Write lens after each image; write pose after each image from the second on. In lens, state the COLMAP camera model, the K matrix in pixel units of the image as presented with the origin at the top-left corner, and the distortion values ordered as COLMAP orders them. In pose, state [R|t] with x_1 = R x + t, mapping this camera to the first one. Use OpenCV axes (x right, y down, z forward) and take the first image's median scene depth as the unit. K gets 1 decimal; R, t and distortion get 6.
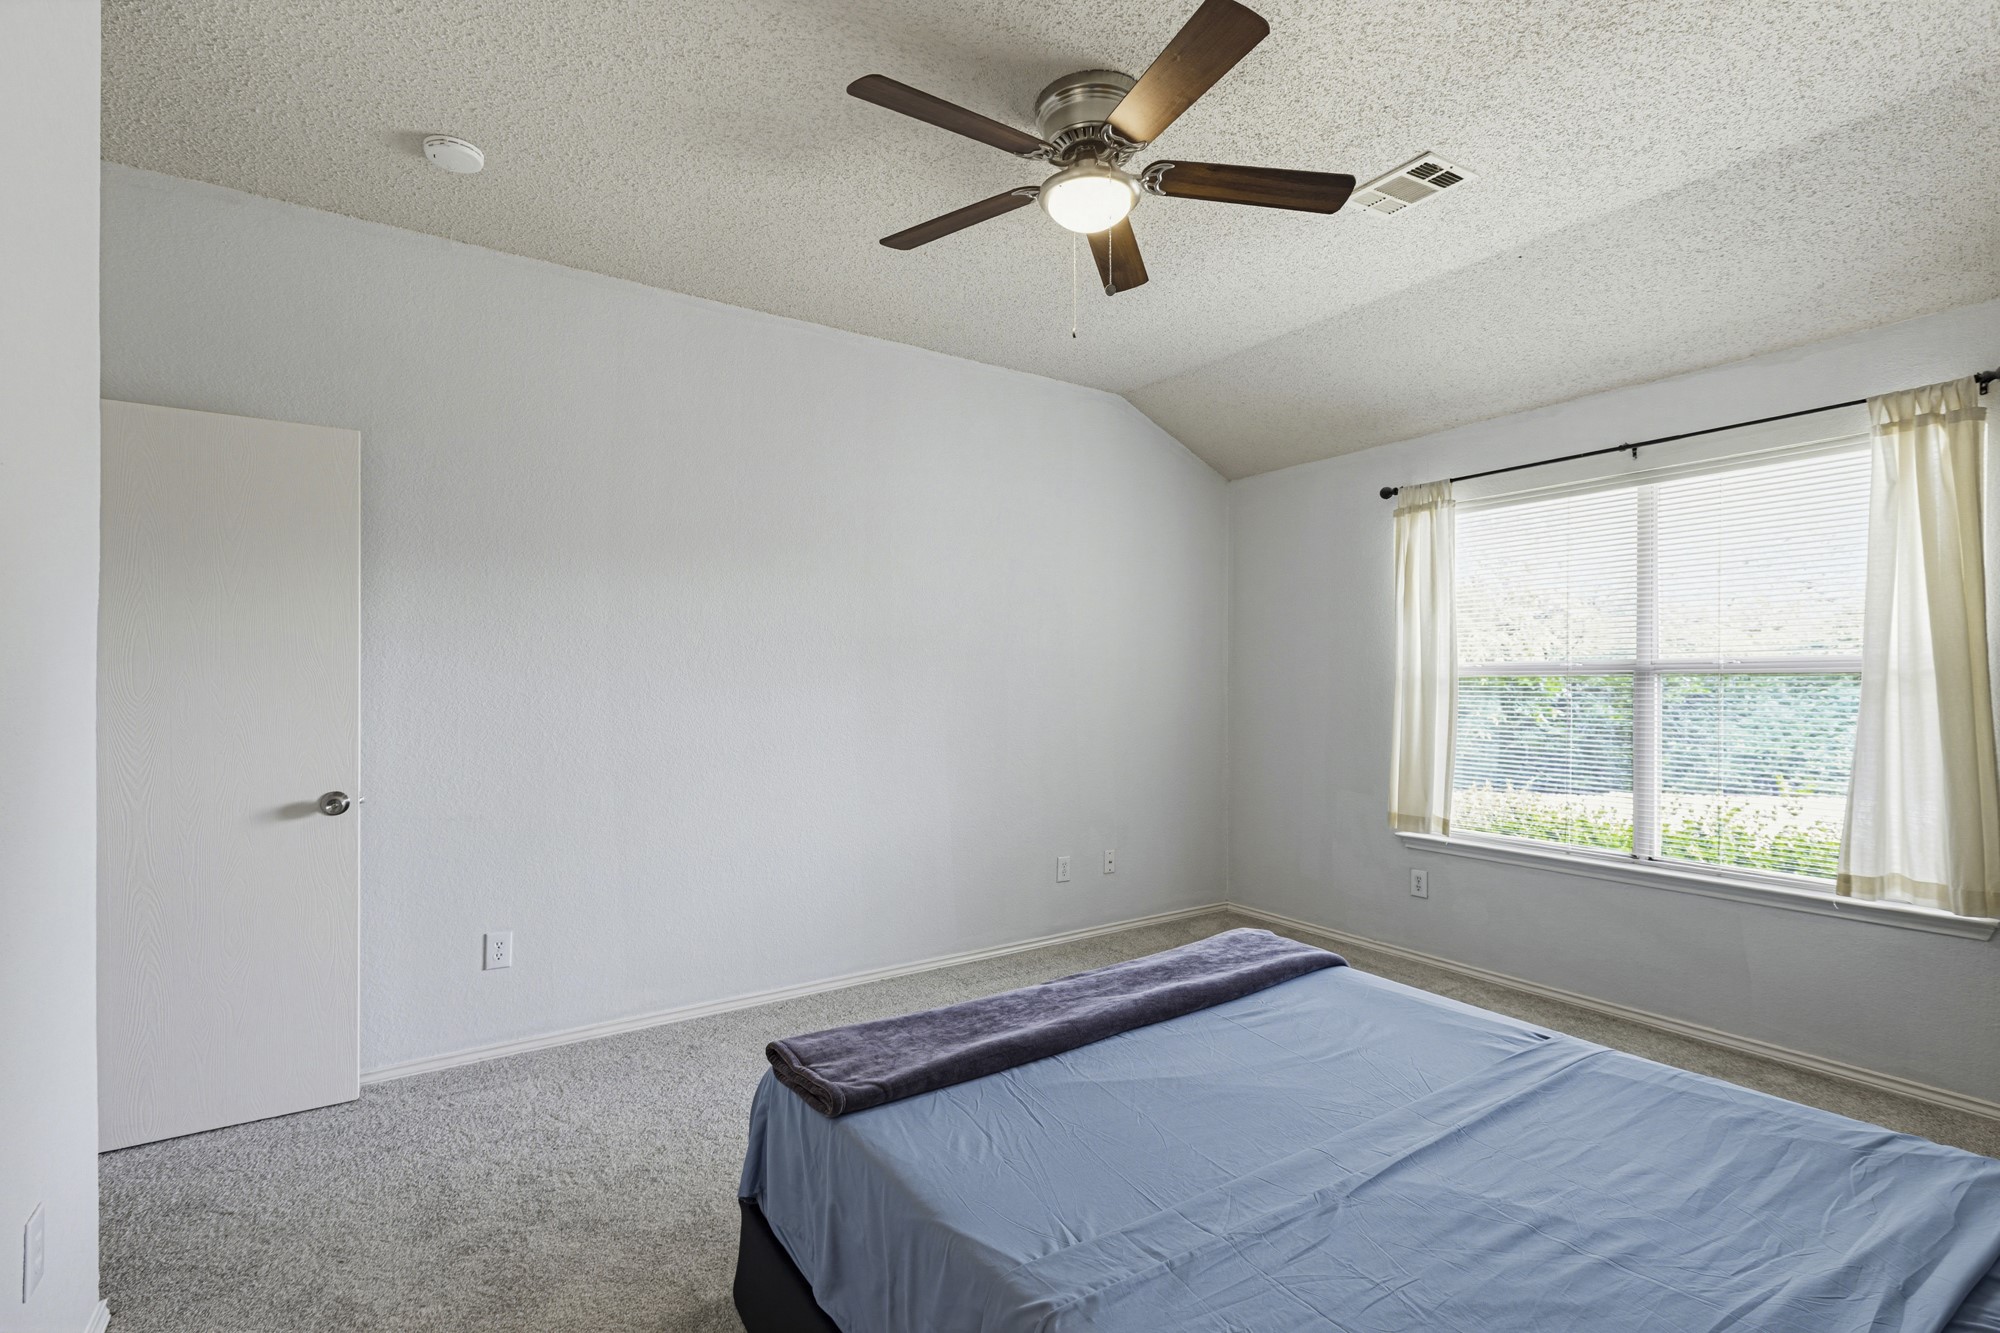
lens RADIAL K [[913.9, 0, 1000.0], [0, 913.9, 666.5], [0, 0, 1]] dist [0.001197, 0.000126]
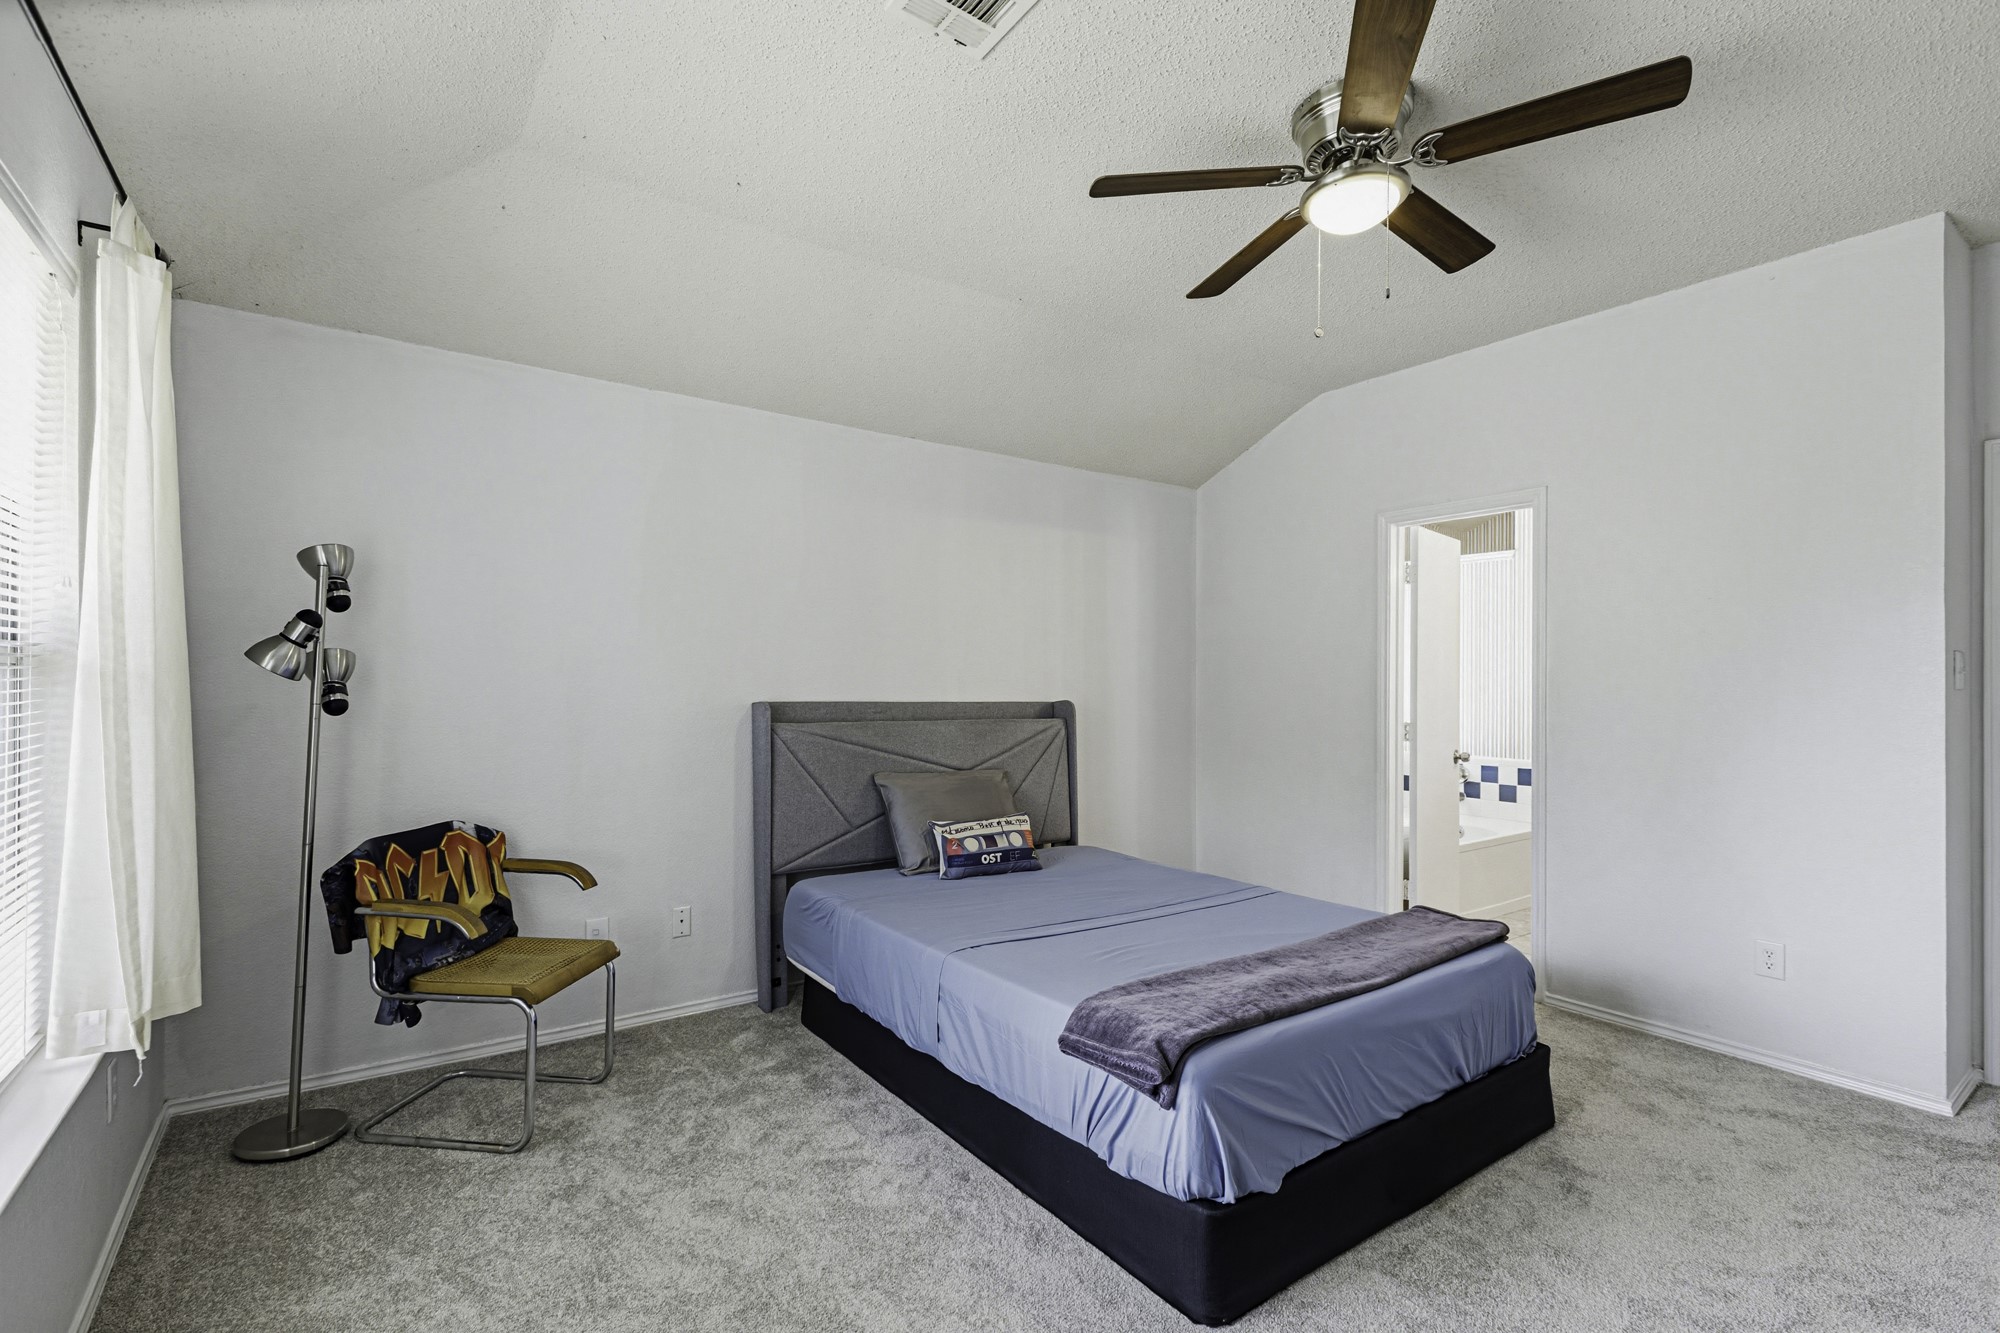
lens RADIAL K [[913.9, 0, 1000.0], [0, 913.9, 666.5], [0, 0, 1]] dist [0.001197, 0.000126]
pose [[0.734028, -0.003611, -0.679110, 0.500534], [-0.001136, 0.999978, -0.006544, 0.001305], [0.679118, 0.005575, 0.734008, 0.014619]]
